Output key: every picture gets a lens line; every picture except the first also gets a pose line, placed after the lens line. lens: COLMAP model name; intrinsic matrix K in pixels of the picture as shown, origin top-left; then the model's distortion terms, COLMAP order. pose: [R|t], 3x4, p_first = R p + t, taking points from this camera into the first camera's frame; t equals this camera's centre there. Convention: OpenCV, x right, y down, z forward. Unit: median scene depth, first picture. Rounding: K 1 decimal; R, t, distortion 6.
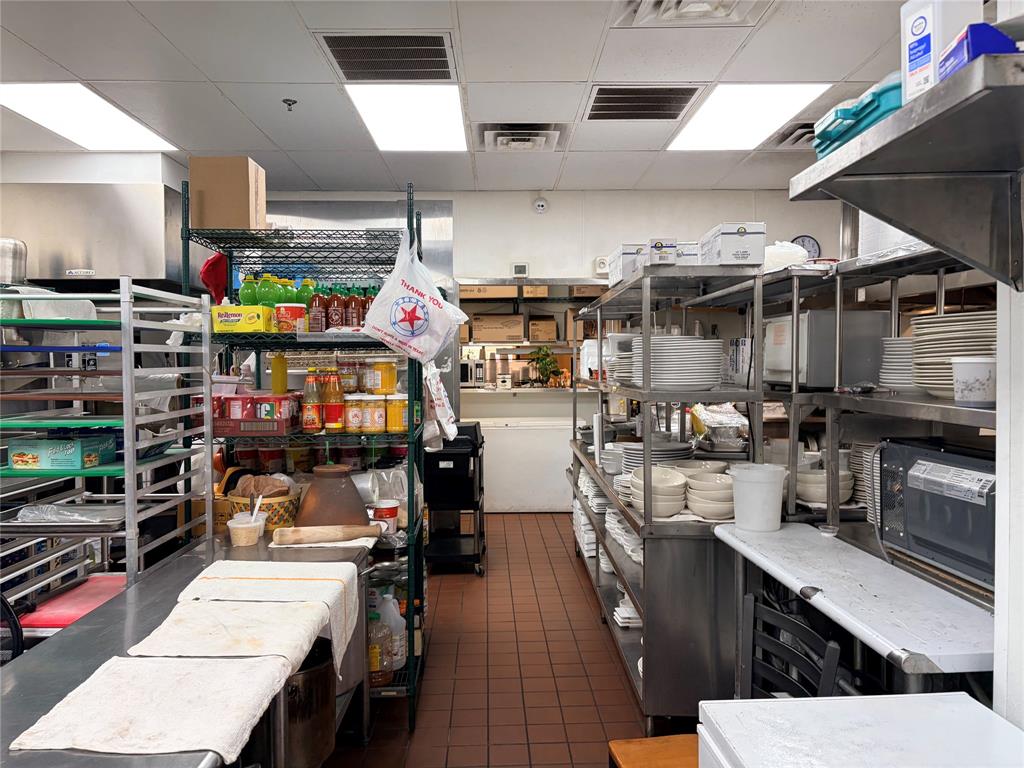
lens RADIAL K [[762.8, 0, 512.0], [0, 762.8, 384.0], [0, 0, 1]] dist [0.040012, -0.001274]
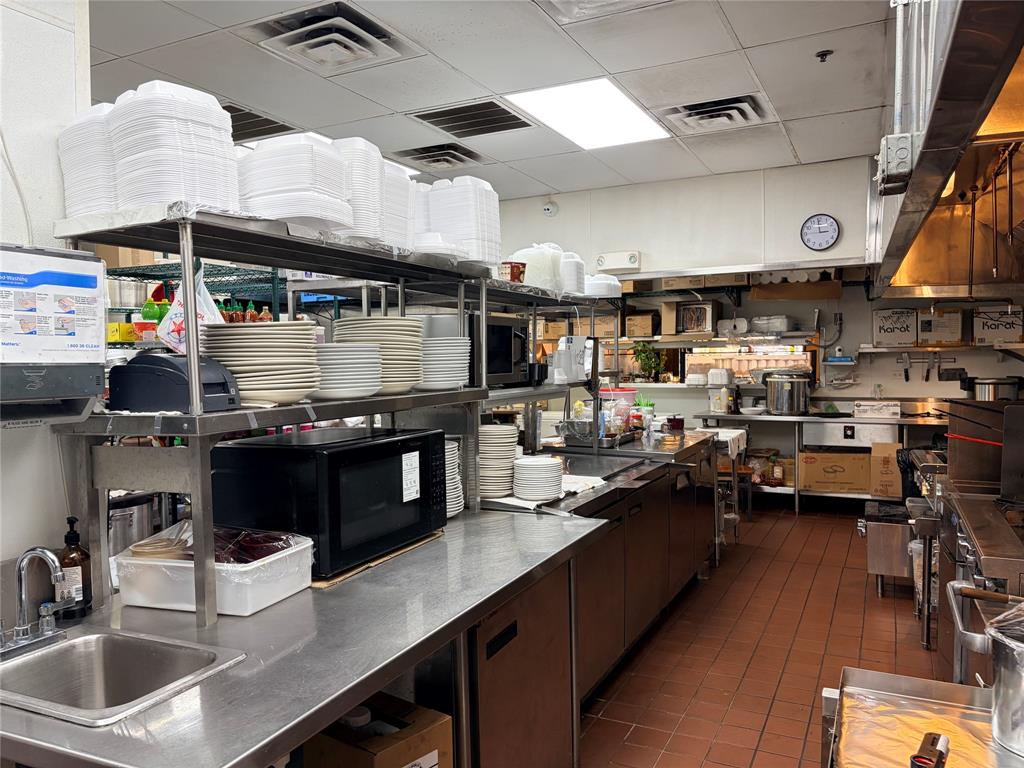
lens RADIAL K [[762.8, 0, 512.0], [0, 762.8, 384.0], [0, 0, 1]] dist [0.040012, -0.001274]
pose [[0.881274, 0.012188, -0.472449, 0.784172], [-0.006952, 0.999894, 0.012826, -0.010444], [0.472555, -0.008019, 0.881265, 0.081629]]
